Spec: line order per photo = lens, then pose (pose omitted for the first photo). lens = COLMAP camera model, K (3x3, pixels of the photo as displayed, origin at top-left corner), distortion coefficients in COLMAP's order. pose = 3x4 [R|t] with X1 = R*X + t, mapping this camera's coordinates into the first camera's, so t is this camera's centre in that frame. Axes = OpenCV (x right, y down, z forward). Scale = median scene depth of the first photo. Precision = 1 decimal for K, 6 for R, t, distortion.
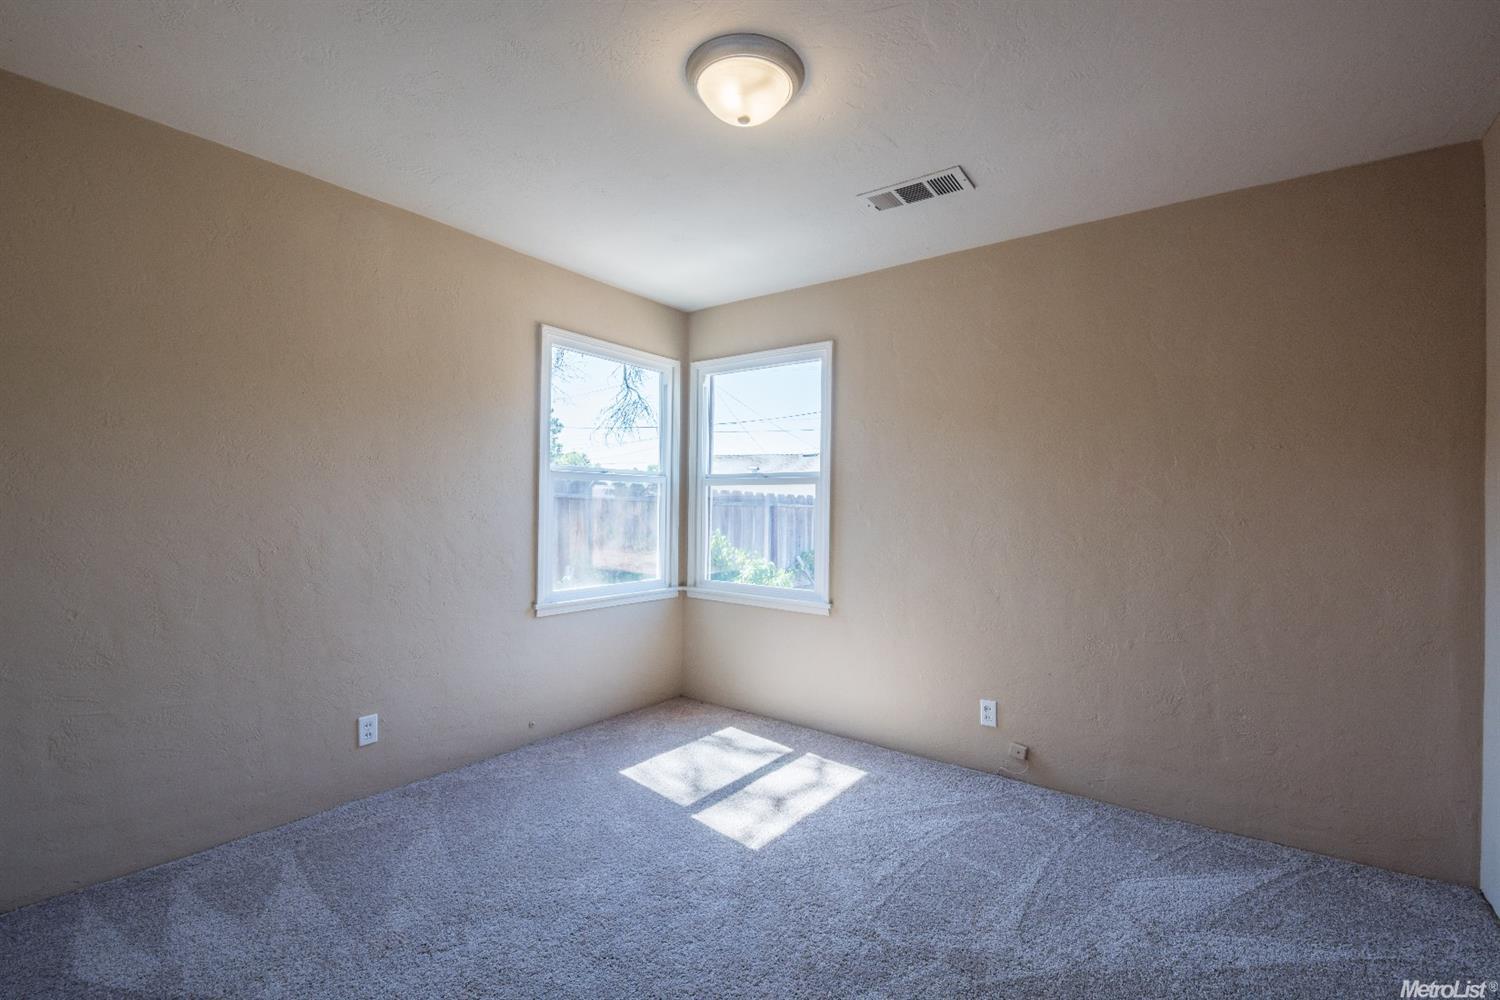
lens RADIAL K [[662.1, 0, 744.5], [0, 662.1, 510.8], [0, 0, 1]] dist [-0.001005, -0.007861]
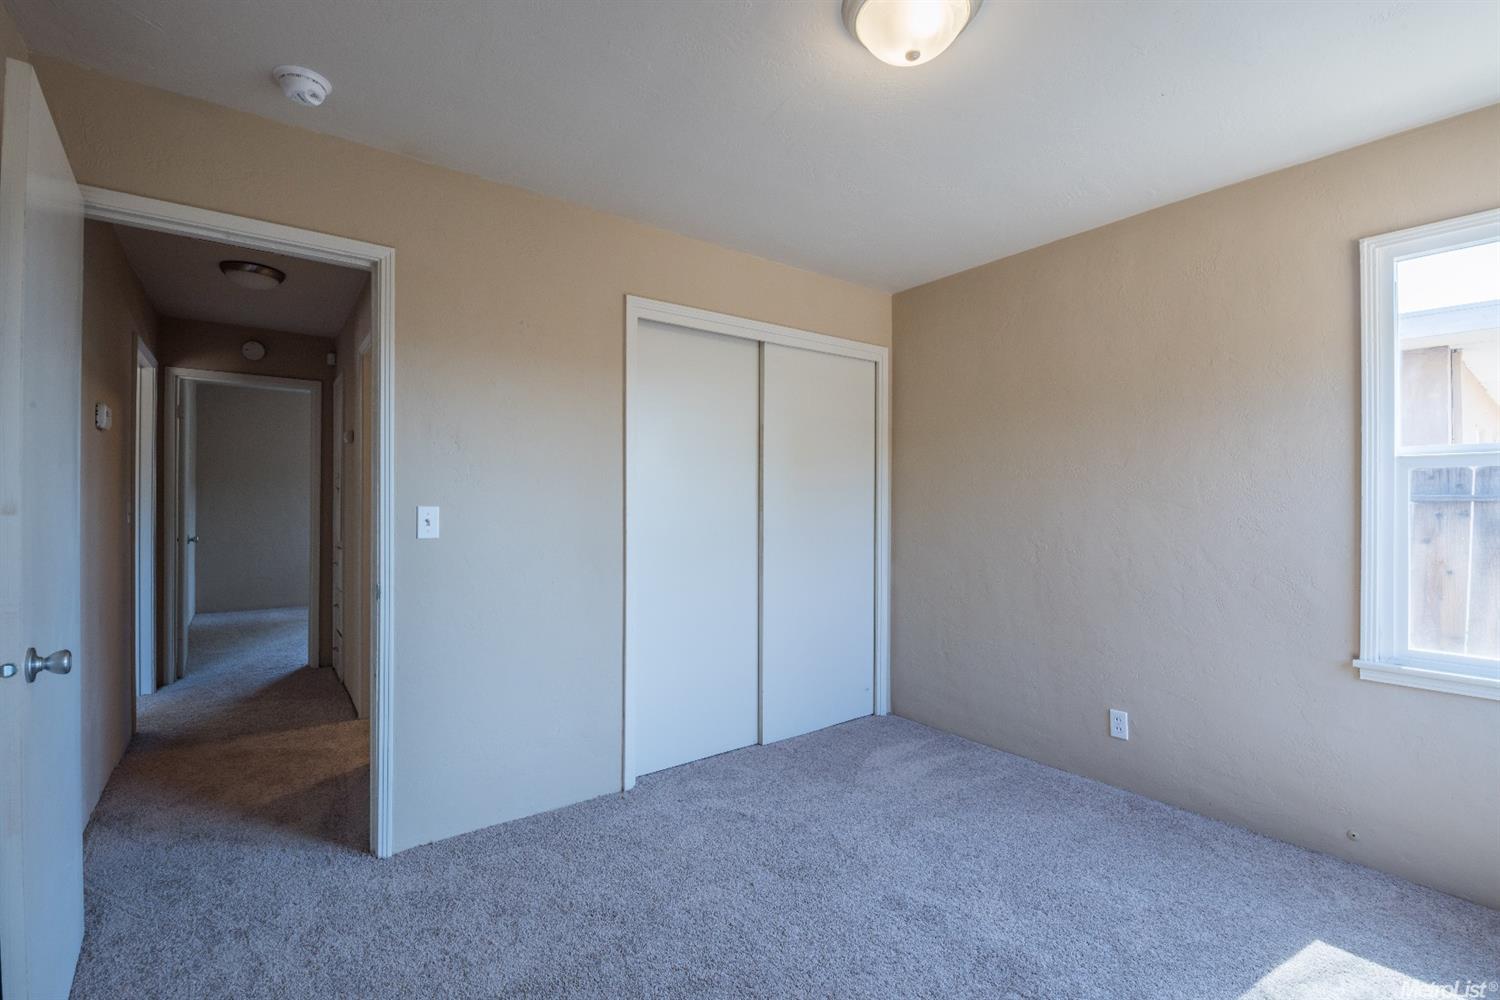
lens RADIAL K [[662.1, 0, 750.2], [0, 662.1, 506.8], [0, 0, 1]] dist [-0.001005, -0.007861]
pose [[-0.291319, -0.004838, -0.956614, 0.612104], [-0.005645, 0.999978, -0.003338, -0.008892], [0.956609, 0.004427, -0.291340, 0.741361]]
